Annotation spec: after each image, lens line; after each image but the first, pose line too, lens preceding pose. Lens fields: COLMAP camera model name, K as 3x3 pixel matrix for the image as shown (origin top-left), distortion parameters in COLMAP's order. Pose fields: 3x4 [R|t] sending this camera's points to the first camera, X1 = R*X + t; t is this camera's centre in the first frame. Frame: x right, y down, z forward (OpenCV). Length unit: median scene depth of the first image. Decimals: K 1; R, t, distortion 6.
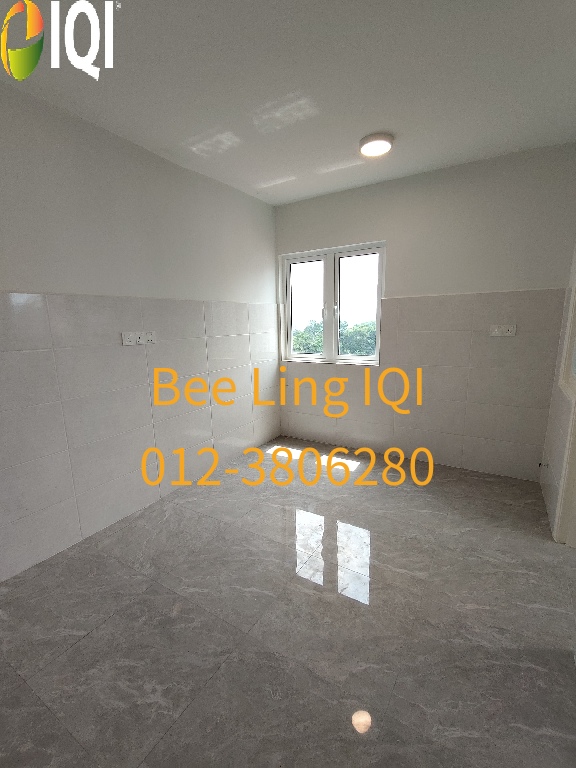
lens RADIAL K [[354.6, 0, 288.0], [0, 354.6, 384.0], [0, 0, 1]] dist [-0.000417, -0.000273]
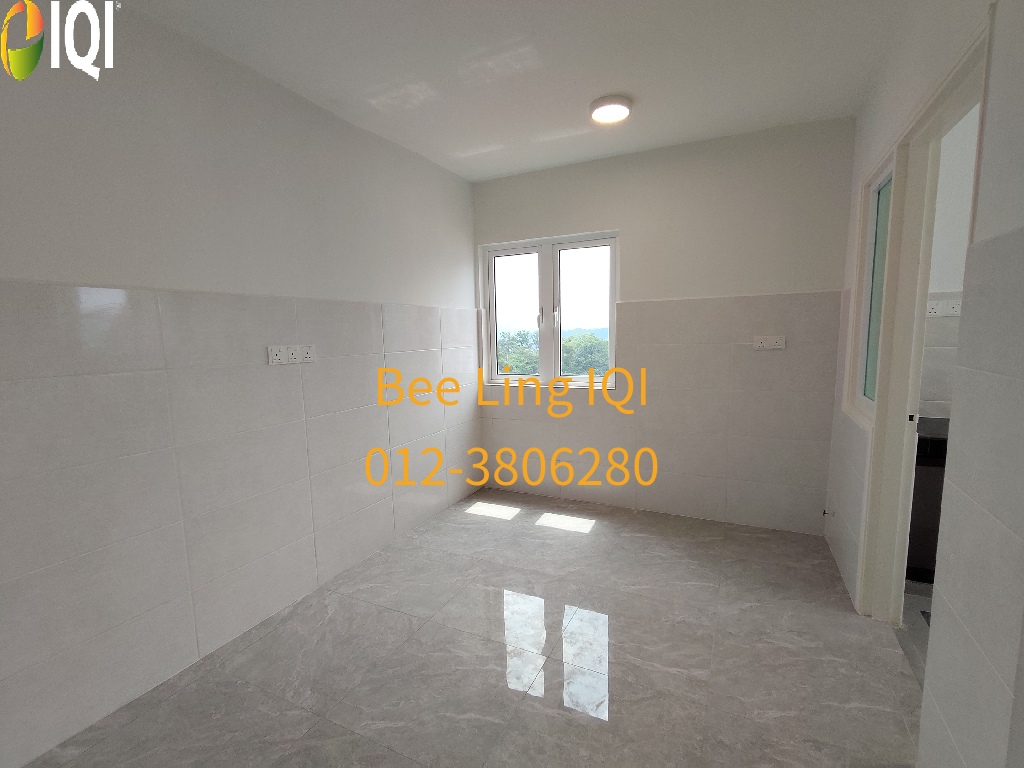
lens RADIAL K [[472.8, 0, 526.0], [0, 472.8, 381.7], [0, 0, 1]] dist [-0.000417, -0.000273]
pose [[0.993695, -0.012316, 0.111442, -0.066620], [0.020393, 0.997222, -0.071635, 0.000509], [-0.110250, 0.073456, 0.991186, 0.024463]]
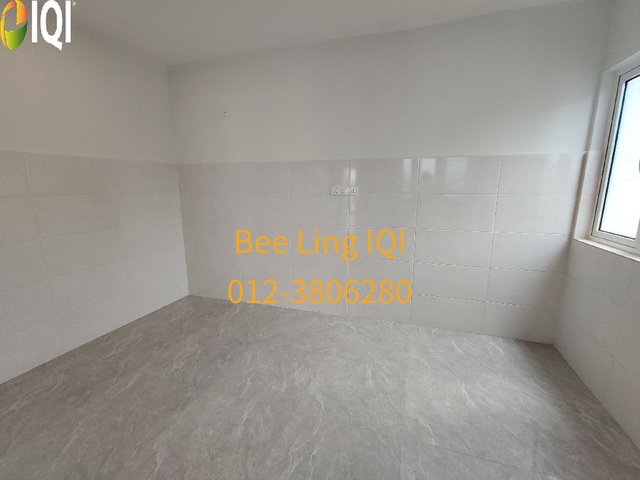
lens RADIAL K [[294.1, 0, 320.0], [0, 294.1, 240.0], [0, 0, 1]] dist [0.000721, -0.000389]
pose [[0.233241, 0.199439, -0.951747, 0.679324], [-0.180225, 0.970651, 0.159233, -0.114170], [0.955572, 0.134389, 0.262340, 0.689787]]
